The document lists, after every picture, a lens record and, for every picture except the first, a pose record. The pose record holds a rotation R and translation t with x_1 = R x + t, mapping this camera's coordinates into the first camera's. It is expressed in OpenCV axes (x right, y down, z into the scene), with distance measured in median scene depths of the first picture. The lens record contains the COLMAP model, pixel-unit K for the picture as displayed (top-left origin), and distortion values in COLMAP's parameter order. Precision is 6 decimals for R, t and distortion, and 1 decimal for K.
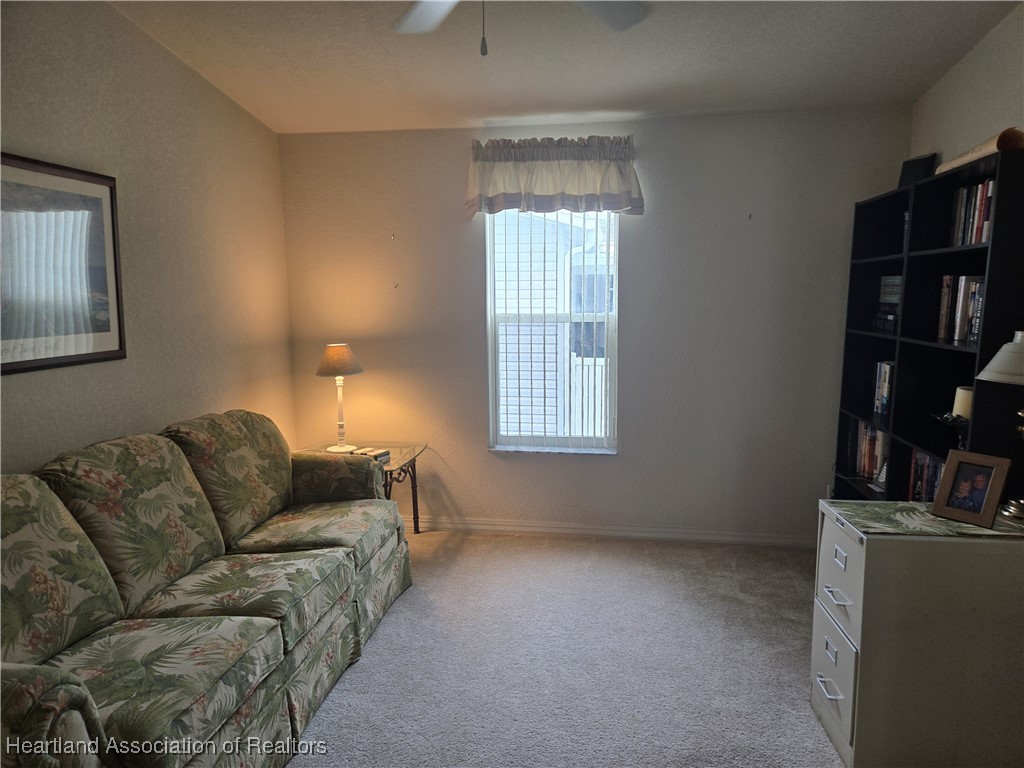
lens RADIAL K [[689.0, 0, 521.2], [0, 689.0, 384.4], [0, 0, 1]] dist [0.070374, -0.056117]
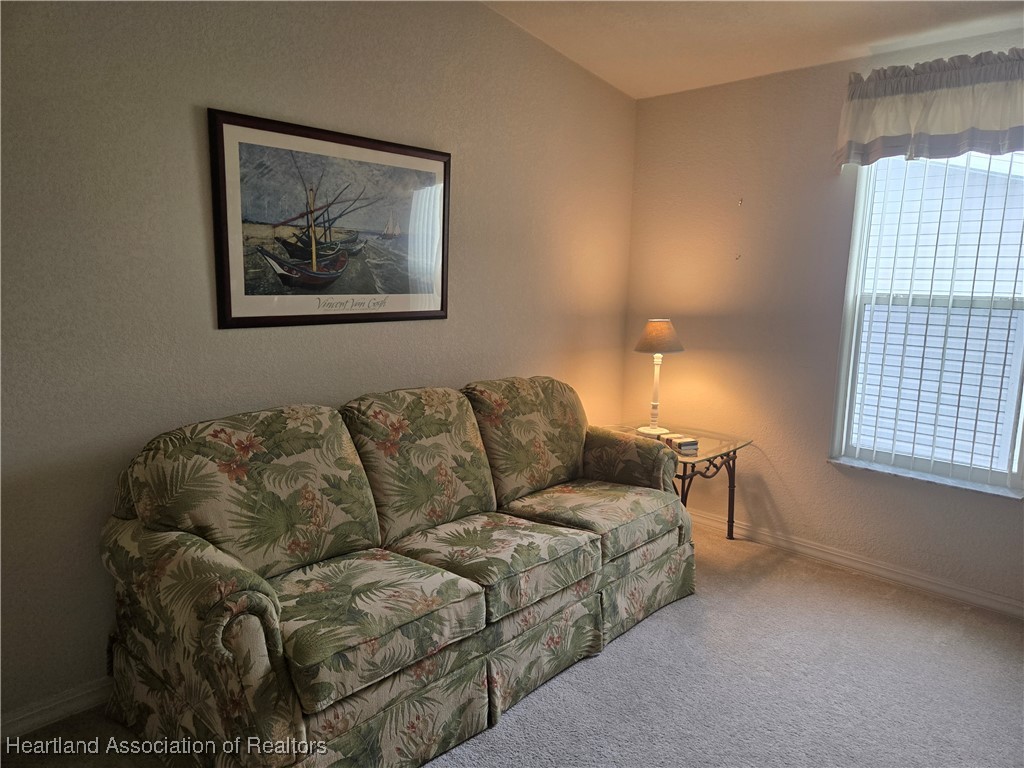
lens RADIAL K [[689.0, 0, 511.3], [0, 689.0, 382.6], [0, 0, 1]] dist [0.070374, -0.056117]
pose [[0.813499, 0.112296, -0.570622, 0.154034], [-0.098766, 0.993604, 0.054733, -0.005985], [0.573119, 0.011833, 0.819387, 0.160067]]
